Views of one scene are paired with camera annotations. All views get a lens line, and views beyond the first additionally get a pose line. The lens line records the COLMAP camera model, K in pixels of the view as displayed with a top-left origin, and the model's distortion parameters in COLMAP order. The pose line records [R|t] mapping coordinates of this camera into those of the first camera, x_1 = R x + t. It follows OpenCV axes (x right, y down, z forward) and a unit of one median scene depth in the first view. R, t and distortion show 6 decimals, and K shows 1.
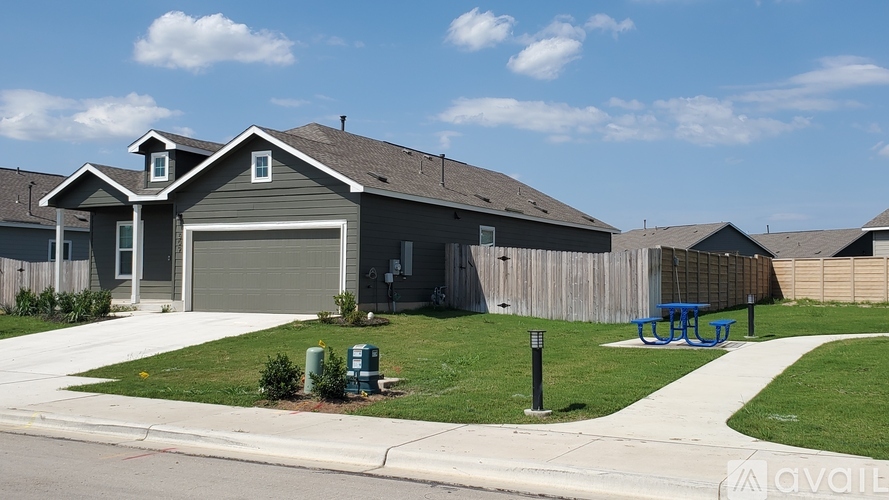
lens RADIAL K [[890.3, 0, 444.5], [0, 890.3, 250.0], [0, 0, 1]] dist [0.212100, -0.585191]
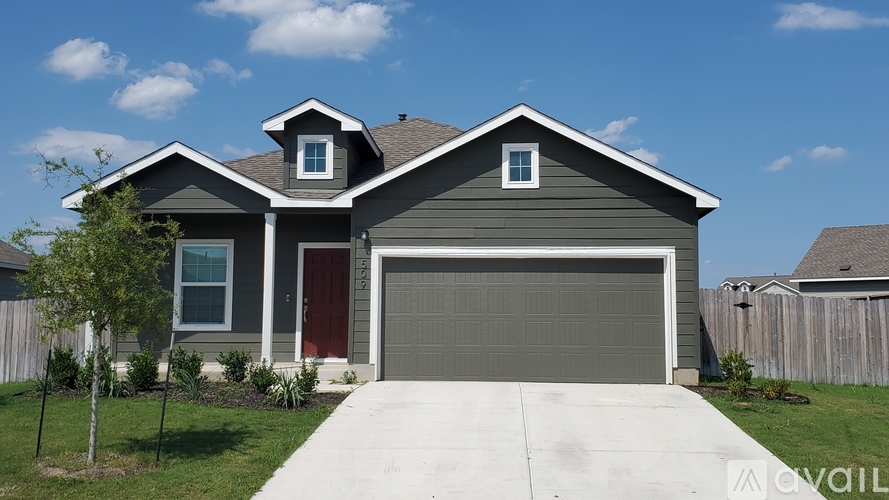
lens RADIAL K [[890.3, 0, 444.5], [0, 890.3, 250.0], [0, 0, 1]] dist [0.212100, -0.585191]
pose [[0.906356, 0.037887, 0.420813, -0.513821], [-0.014976, 0.998226, -0.057618, 0.010672], [-0.422250, 0.045920, 0.905316, 0.393125]]
